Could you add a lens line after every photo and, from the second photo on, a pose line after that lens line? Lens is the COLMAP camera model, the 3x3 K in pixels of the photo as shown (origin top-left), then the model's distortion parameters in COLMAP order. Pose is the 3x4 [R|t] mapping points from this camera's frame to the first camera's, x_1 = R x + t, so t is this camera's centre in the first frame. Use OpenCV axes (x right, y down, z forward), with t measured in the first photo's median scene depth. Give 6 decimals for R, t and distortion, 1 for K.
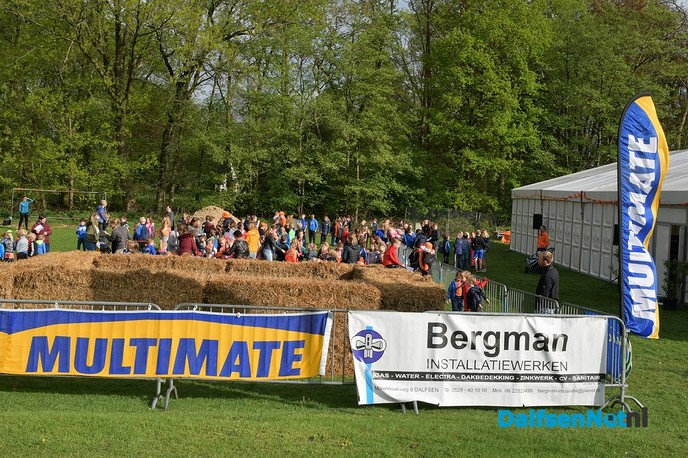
lens RADIAL K [[957.3, 0, 344.0], [0, 957.3, 229.0], [0, 0, 1]] dist [-0.017031, -0.016591]
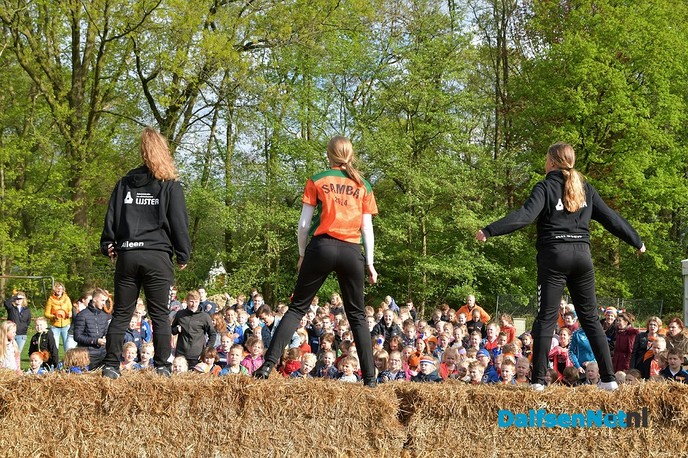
lens RADIAL K [[1025.9, 0, 344.0], [0, 1025.9, 229.0], [0, 0, 1]] dist [-0.018293, -0.061768]
pose [[0.999477, -0.016956, 0.027537, -0.067892], [0.019694, 0.994548, -0.102408, 0.003346], [-0.025650, 0.102896, 0.994361, 0.284559]]
